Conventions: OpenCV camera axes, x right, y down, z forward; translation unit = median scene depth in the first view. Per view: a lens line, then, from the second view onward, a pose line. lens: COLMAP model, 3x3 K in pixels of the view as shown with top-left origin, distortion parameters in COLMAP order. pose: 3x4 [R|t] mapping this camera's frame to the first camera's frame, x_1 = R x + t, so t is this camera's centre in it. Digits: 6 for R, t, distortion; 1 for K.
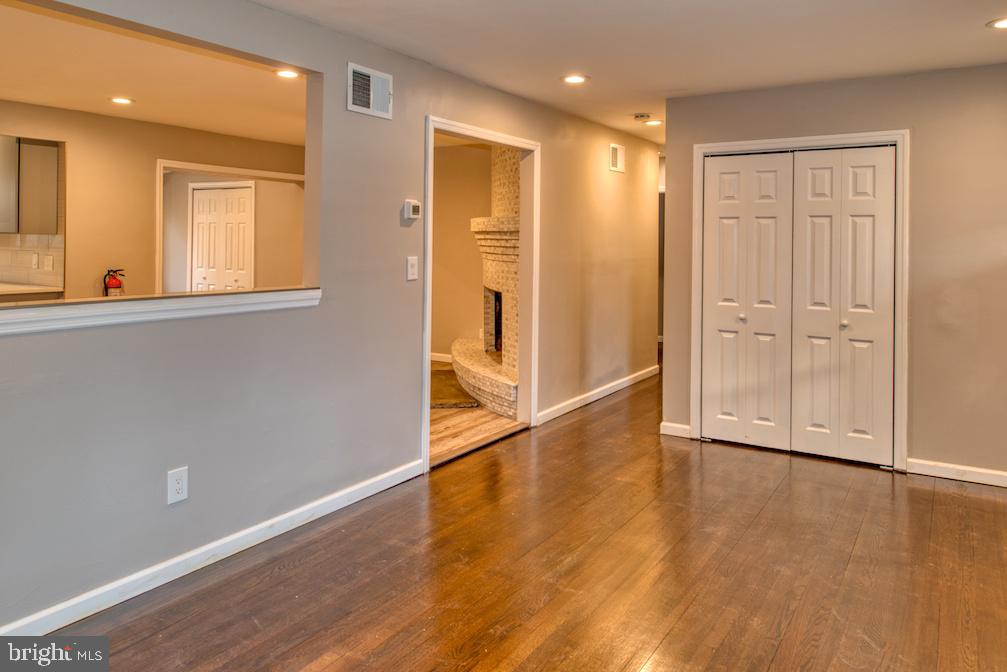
lens RADIAL K [[704.4, 0, 515.7], [0, 704.4, 247.6], [0, 0, 1]] dist [0.010001, -0.000224]
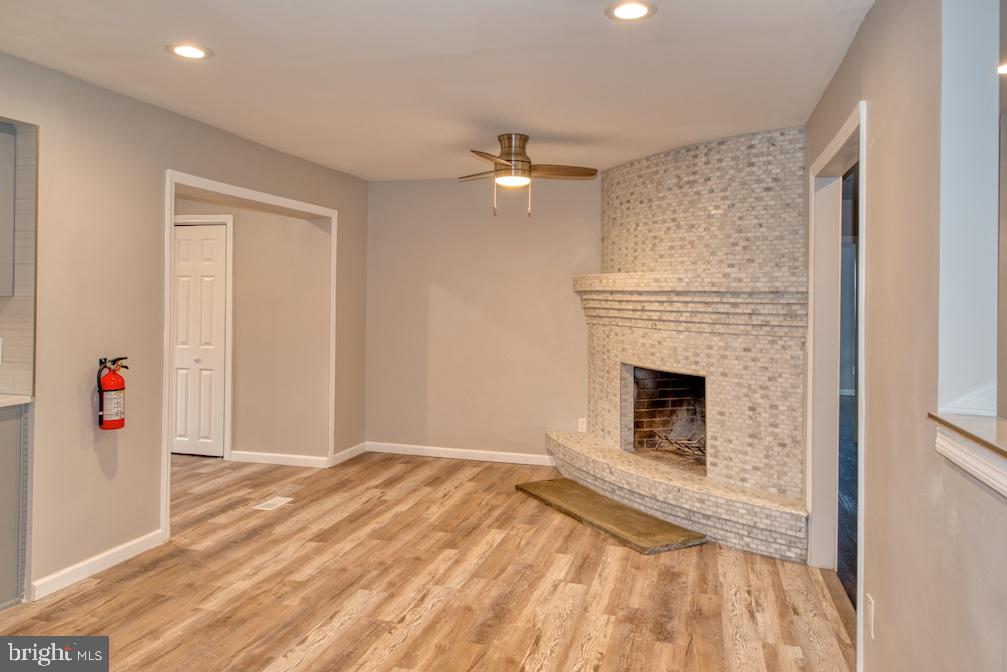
lens RADIAL K [[704.4, 0, 512.3], [0, 704.4, 298.7], [0, 0, 1]] dist [0.010001, -0.000224]
pose [[0.961310, -0.001265, 0.275465, -0.426976], [0.002680, 0.999985, -0.004760, -0.013223], [-0.275455, 0.005314, 0.961299, 0.375115]]
